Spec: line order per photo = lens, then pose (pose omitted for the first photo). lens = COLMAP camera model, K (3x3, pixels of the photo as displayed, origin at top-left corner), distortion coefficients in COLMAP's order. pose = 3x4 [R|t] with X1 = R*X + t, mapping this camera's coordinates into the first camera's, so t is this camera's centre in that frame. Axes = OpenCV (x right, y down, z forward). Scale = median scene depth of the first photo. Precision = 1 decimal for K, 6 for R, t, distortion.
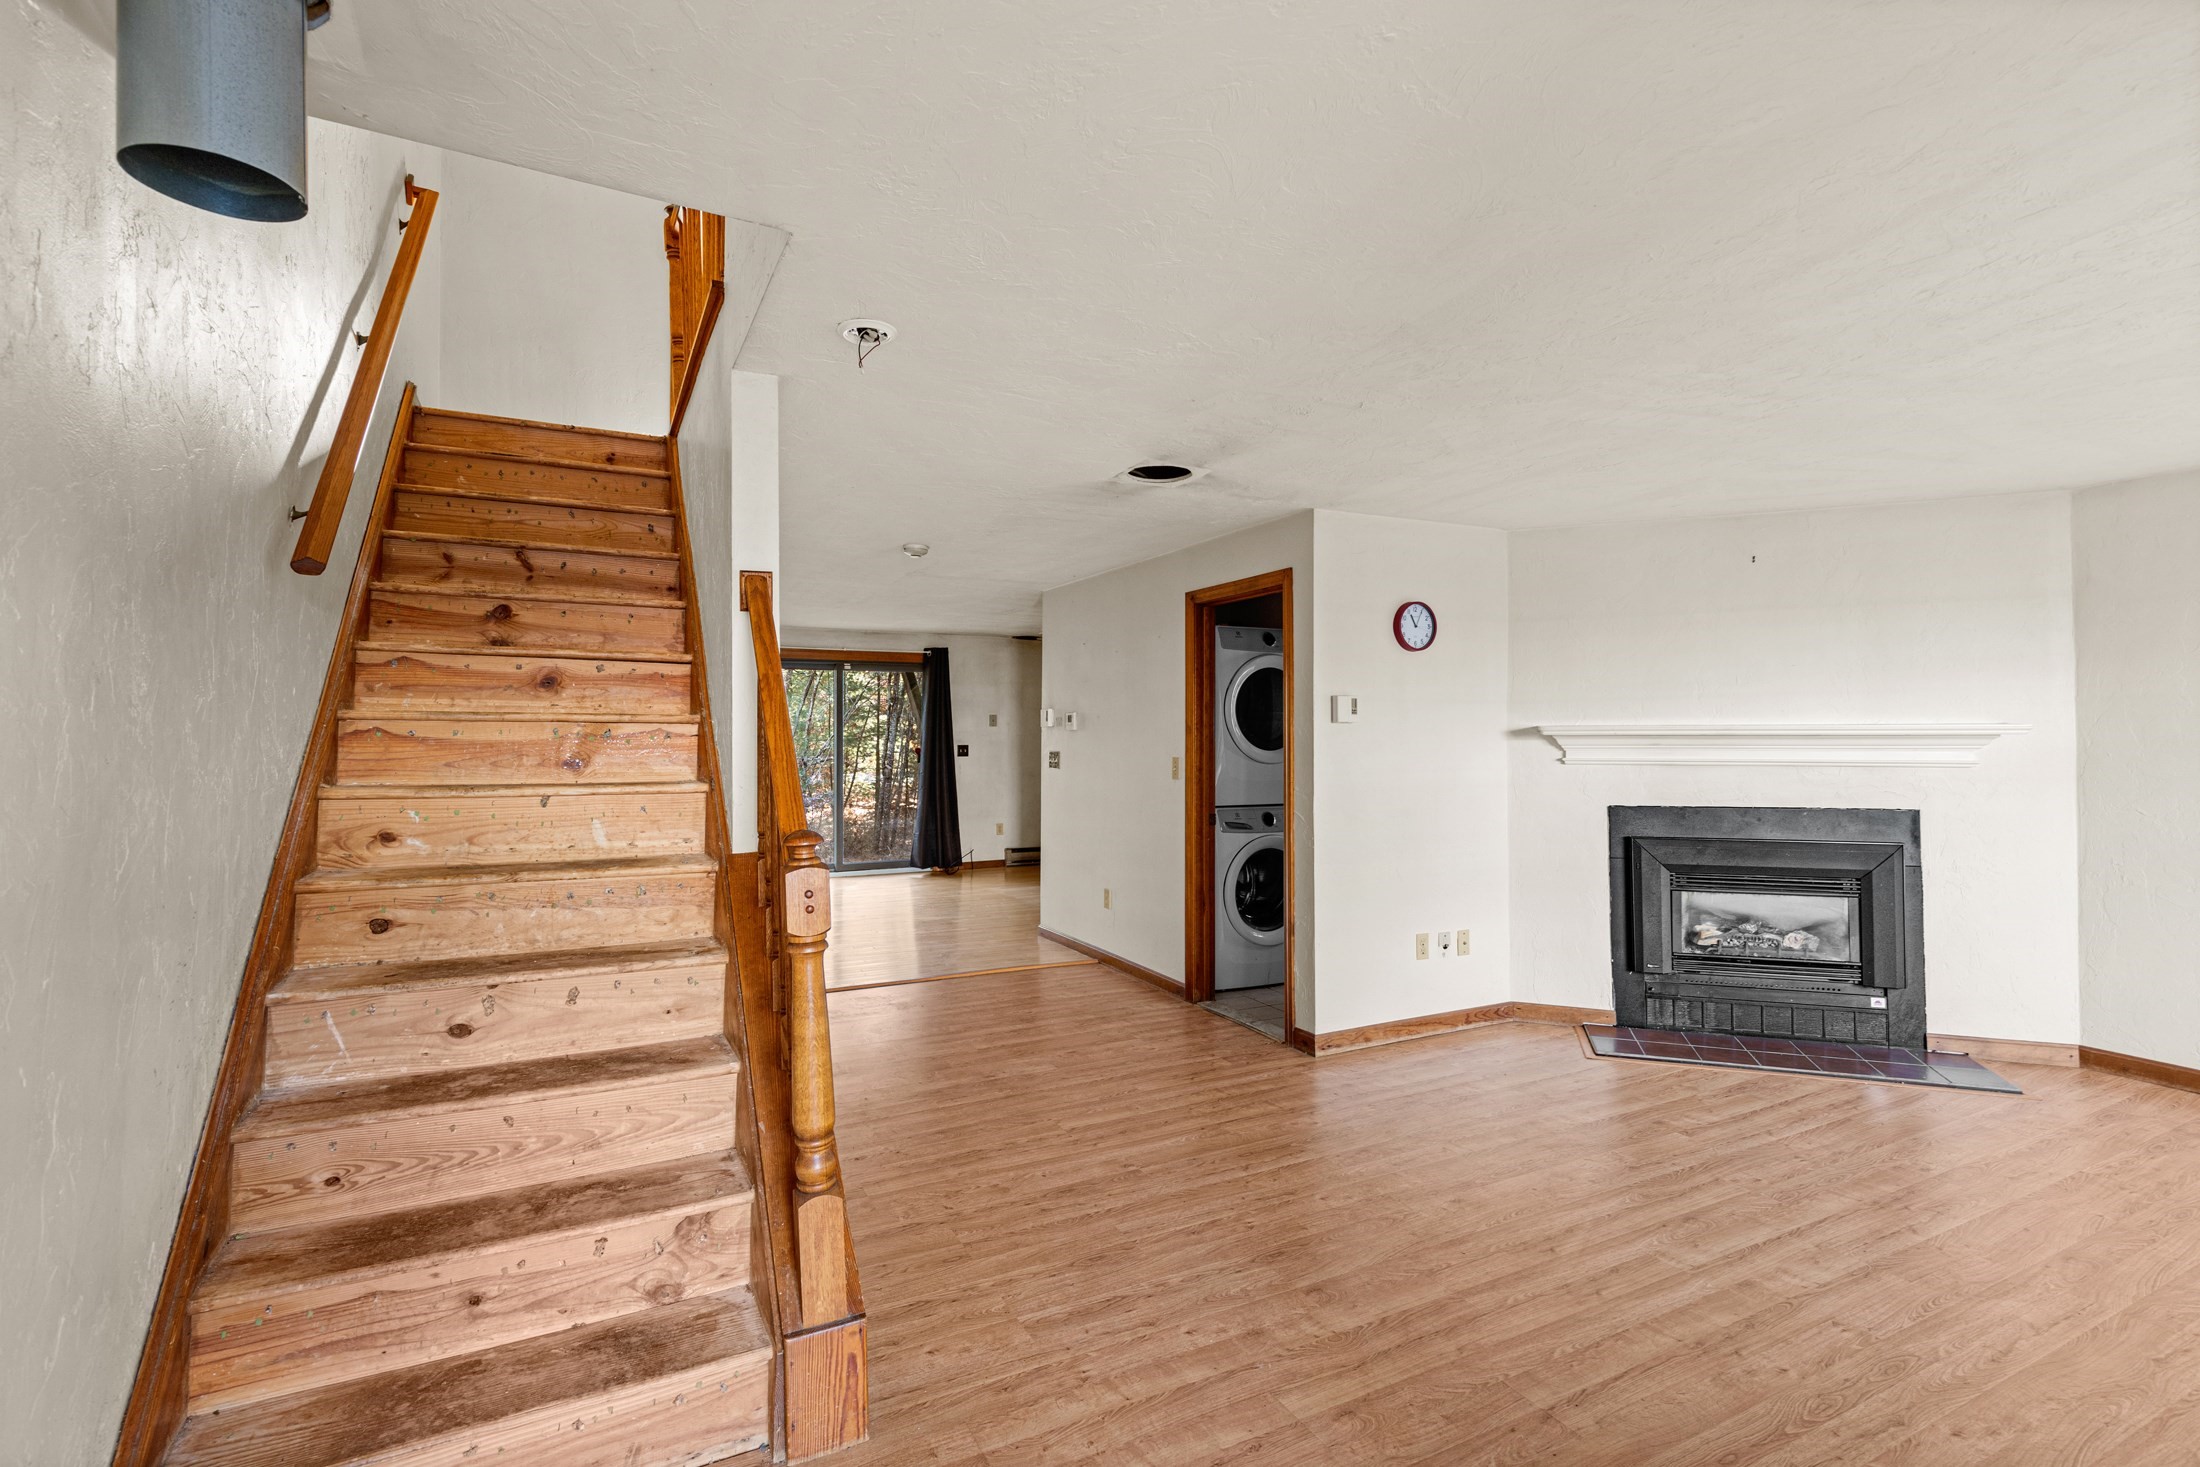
lens RADIAL K [[1006.2, 0, 1102.2], [0, 1006.2, 717.9], [0, 0, 1]] dist [0.003166, -0.000097]
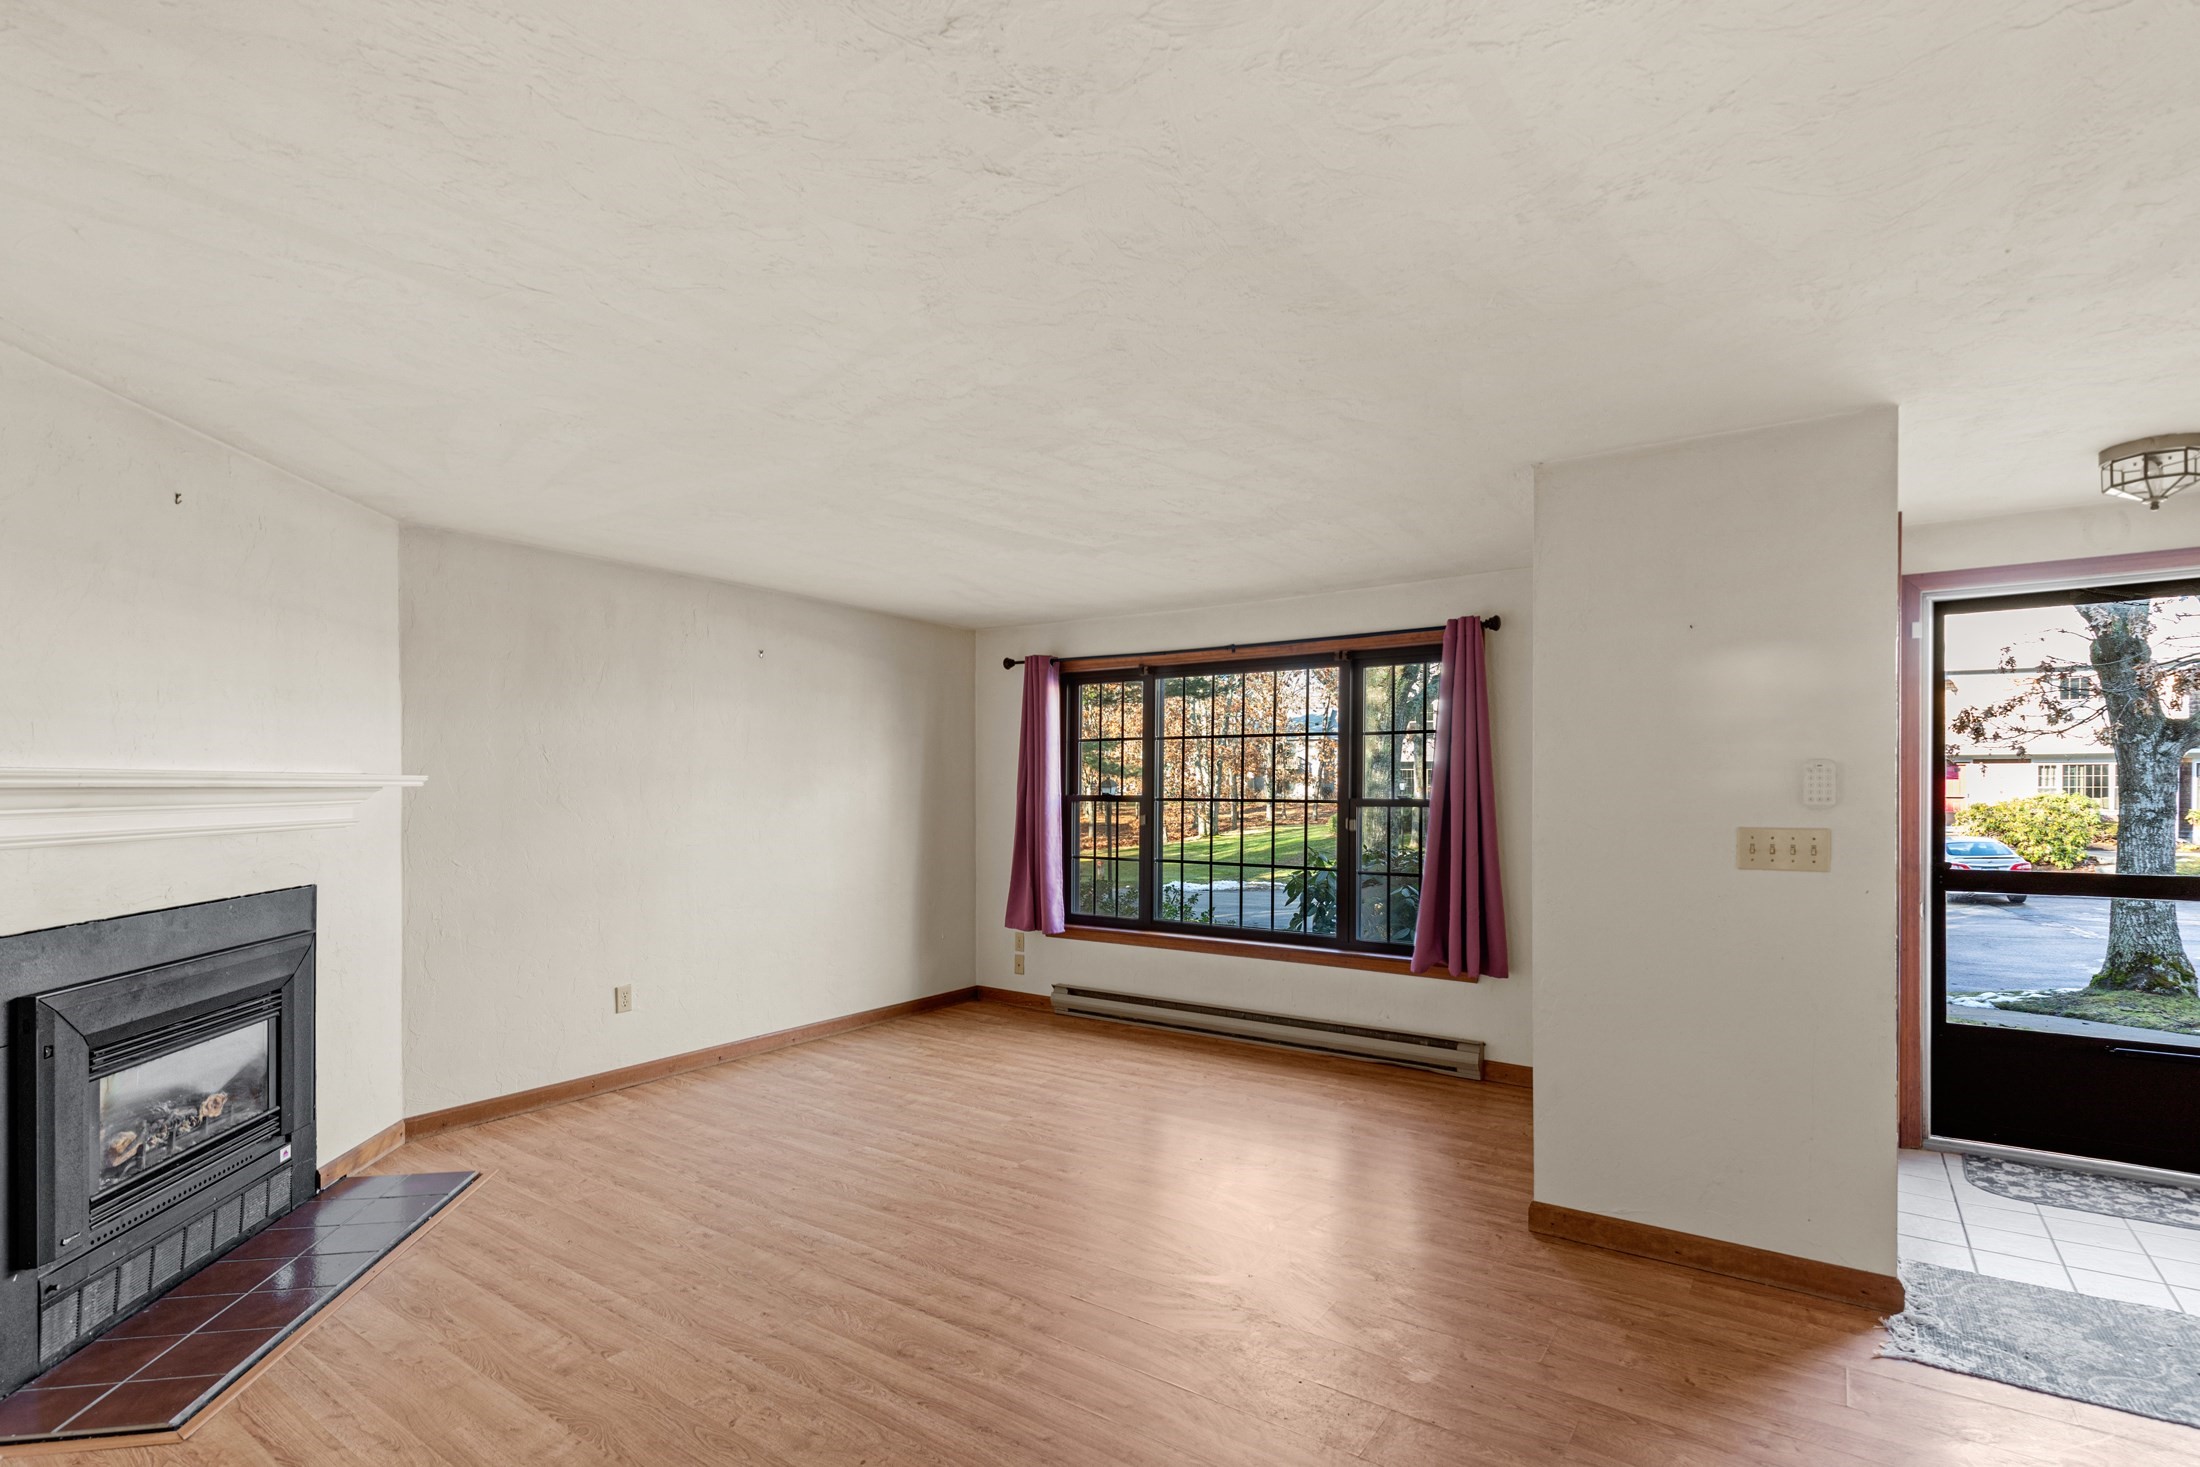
lens RADIAL K [[1048.3, 0, 1109.6], [0, 1048.3, 796.4], [0, 0, 1]] dist [0.005008, 0.000016]
pose [[-0.466839, -0.007991, 0.884306, -0.185346], [-0.011461, 0.999930, 0.002985, 0.013702], [-0.884268, -0.008741, -0.466898, 0.832817]]
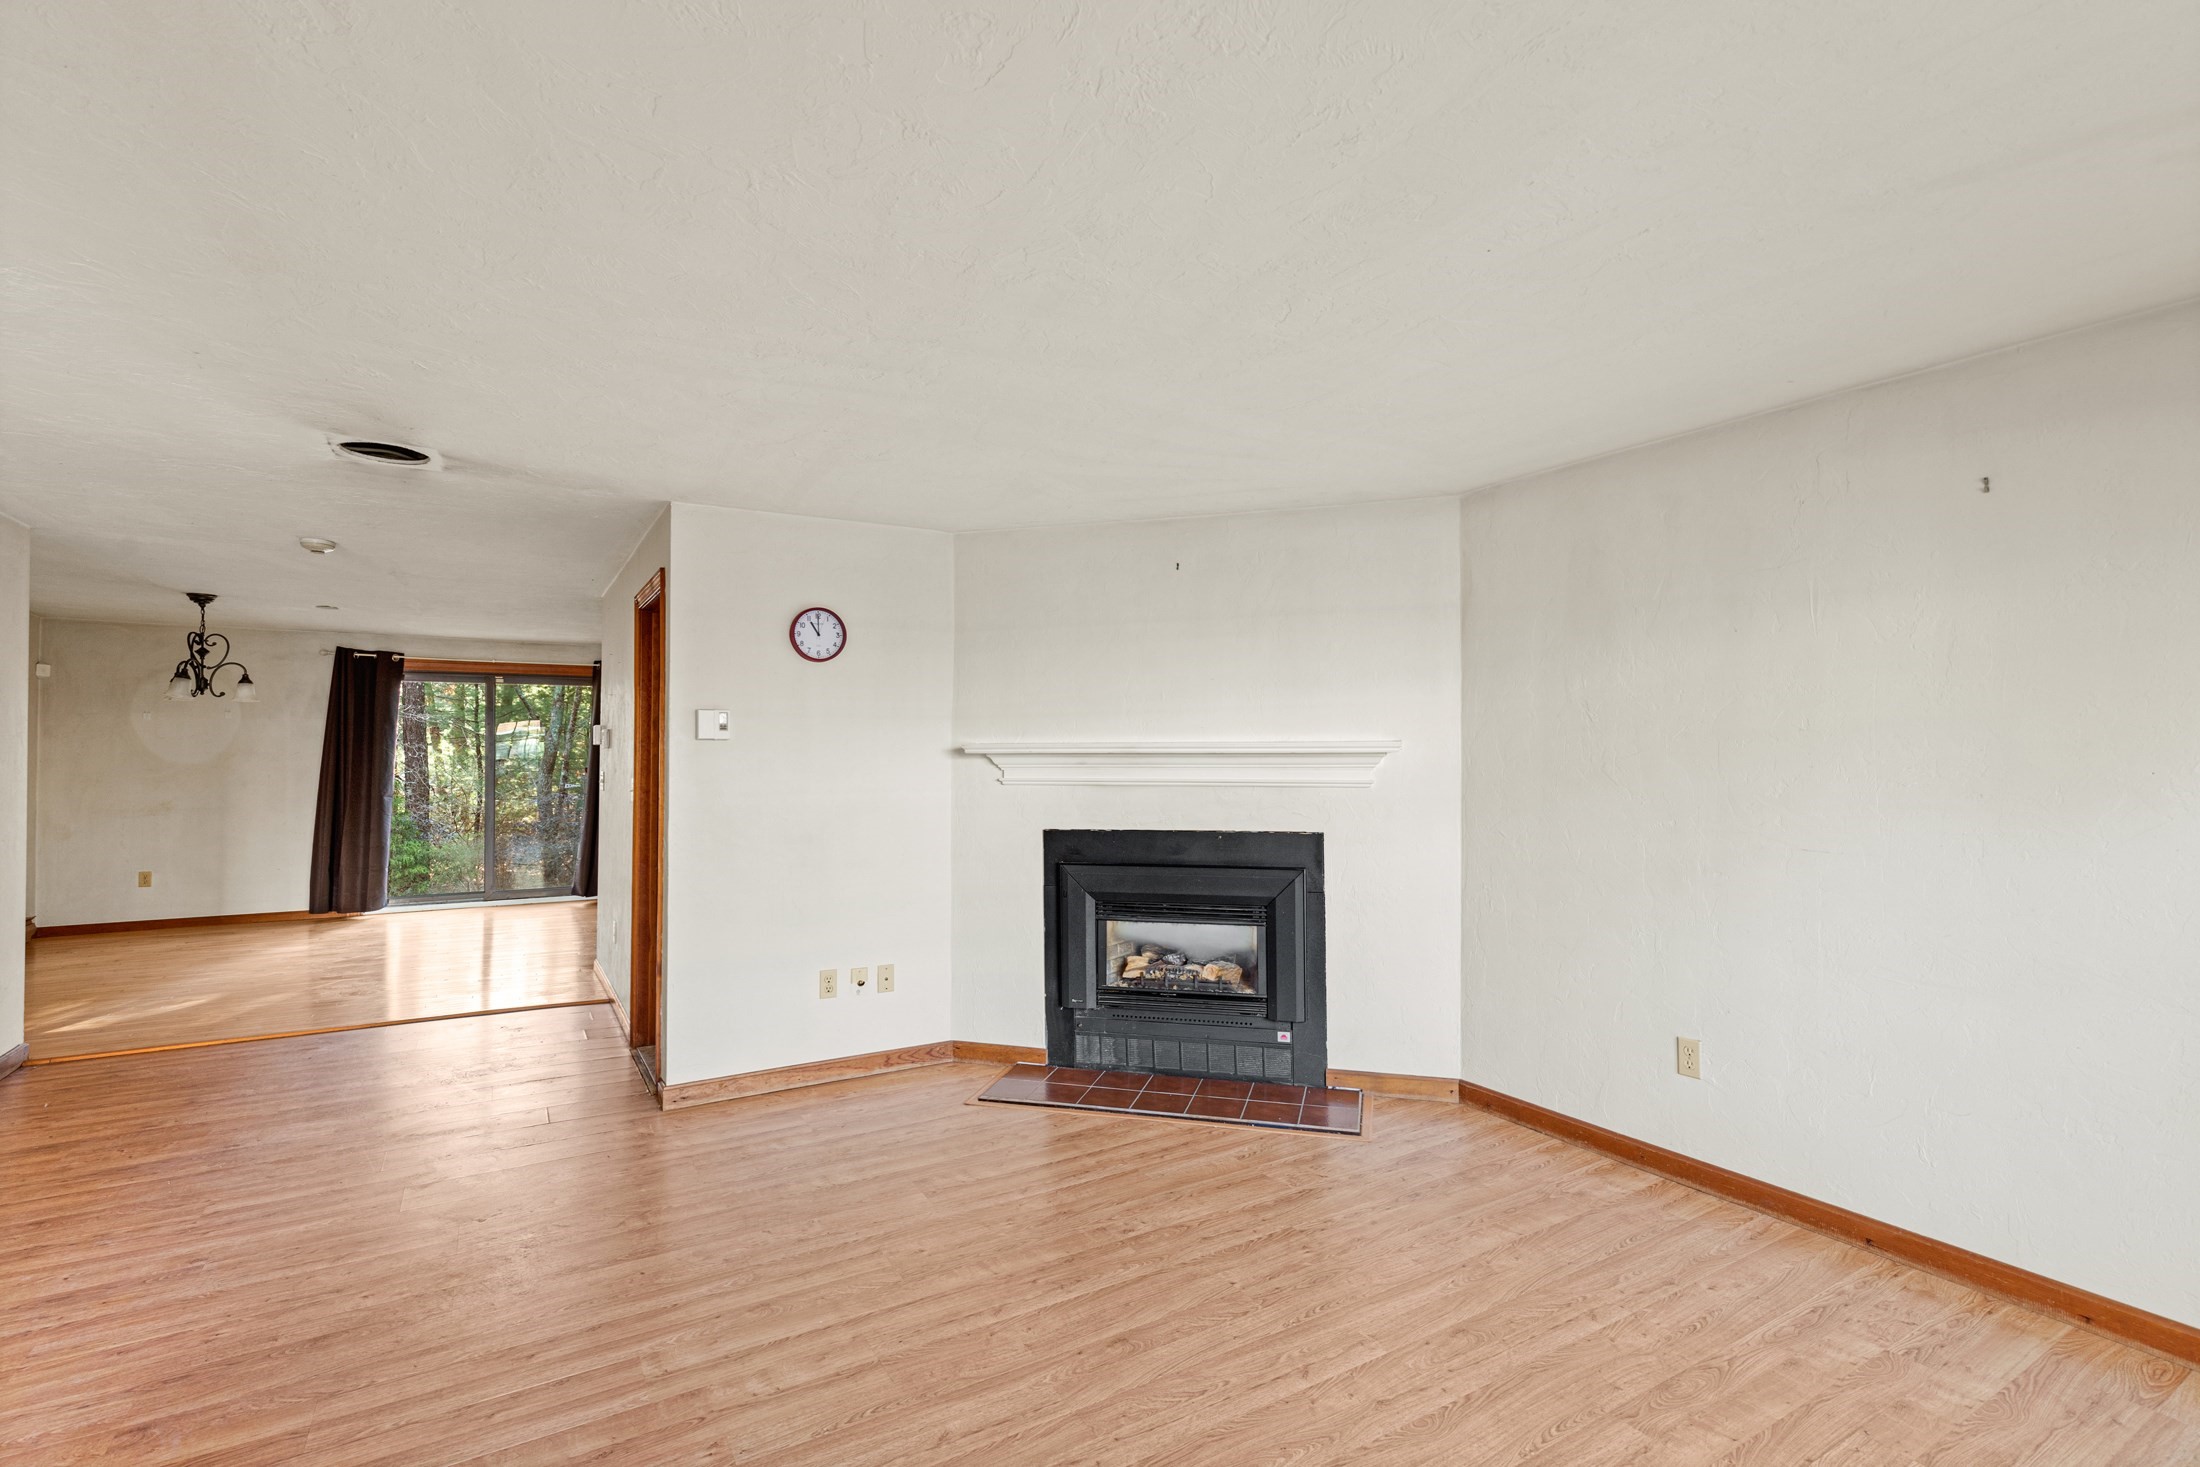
lens RADIAL K [[1008.4, 0, 1106.1], [0, 1008.4, 739.5], [0, 0, 1]] dist [0.009220, -0.000319]
pose [[0.997582, 0.002171, 0.069467, 0.539255], [-0.002275, 0.999996, 0.001427, 0.002946], [-0.069464, -0.001582, 0.997583, 0.069799]]
